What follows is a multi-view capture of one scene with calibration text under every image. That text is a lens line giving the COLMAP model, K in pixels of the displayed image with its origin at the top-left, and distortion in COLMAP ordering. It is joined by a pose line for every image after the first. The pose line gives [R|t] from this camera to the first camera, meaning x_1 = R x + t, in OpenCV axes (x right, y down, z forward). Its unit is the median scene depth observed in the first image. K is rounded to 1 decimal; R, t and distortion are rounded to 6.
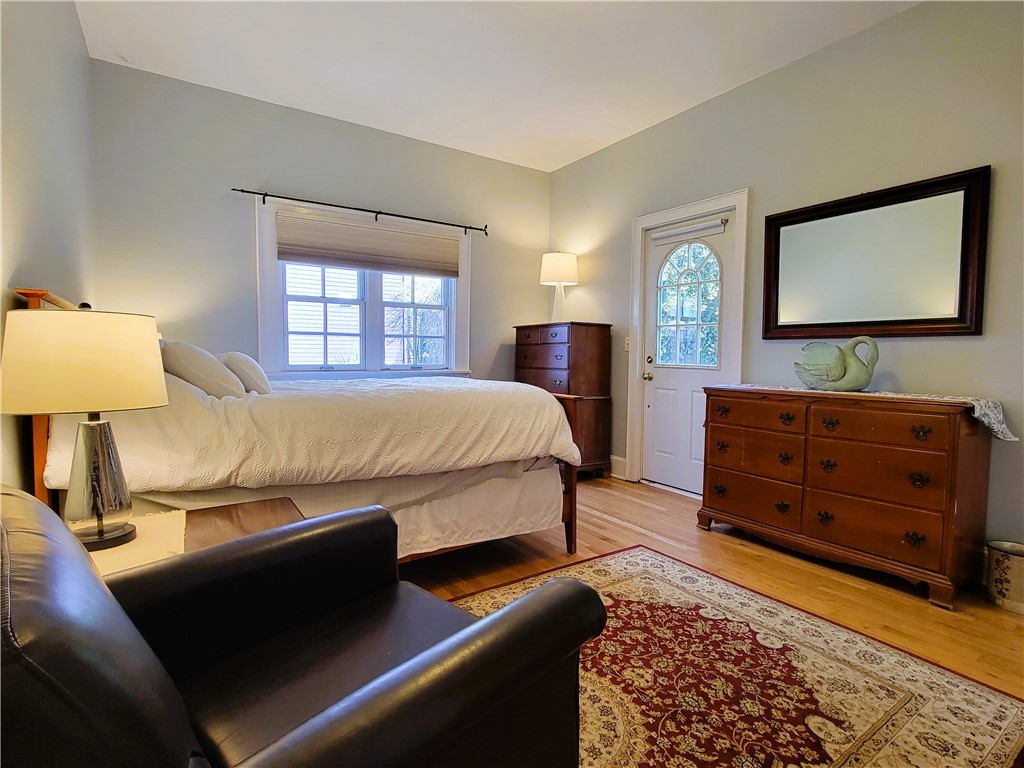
lens RADIAL K [[525.3, 0, 512.0], [0, 525.3, 384.0], [0, 0, 1]] dist [-0.039881, 0.000151]
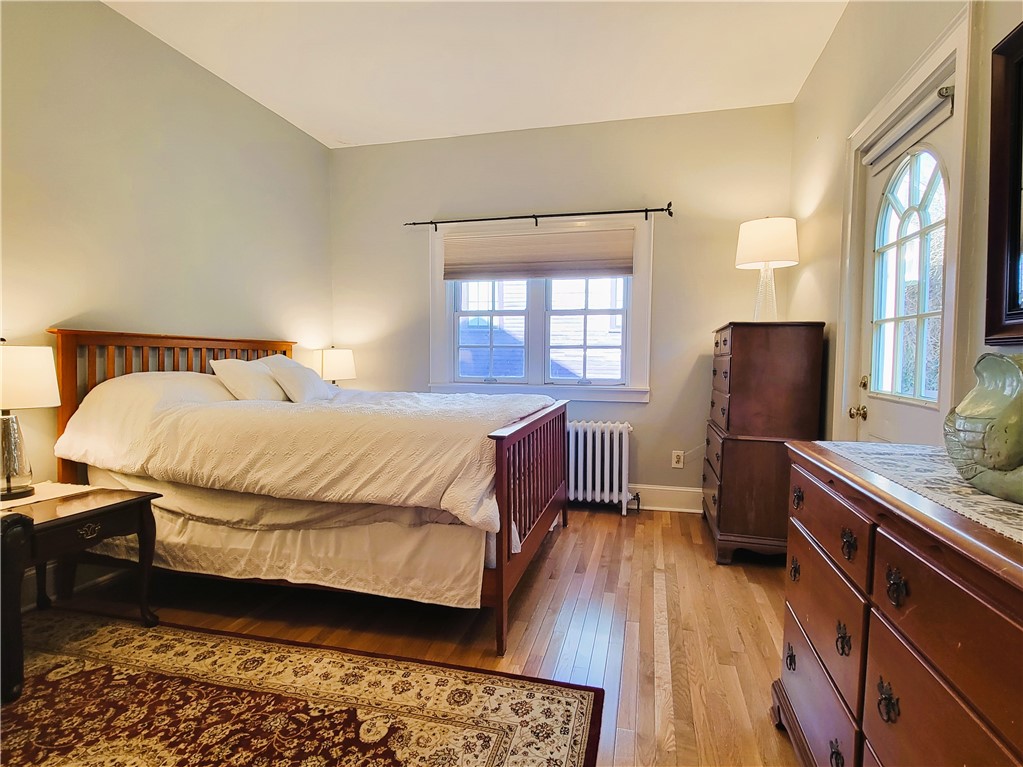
lens RADIAL K [[525.9, 0, 511.5], [0, 525.9, 383.5], [0, 0, 1]] dist [-0.023415, -0.000051]
pose [[0.665999, 0.027509, -0.745445, 0.462990], [-0.042512, 0.999095, -0.001112, -0.029901], [0.744740, 0.032431, 0.666566, 0.384390]]
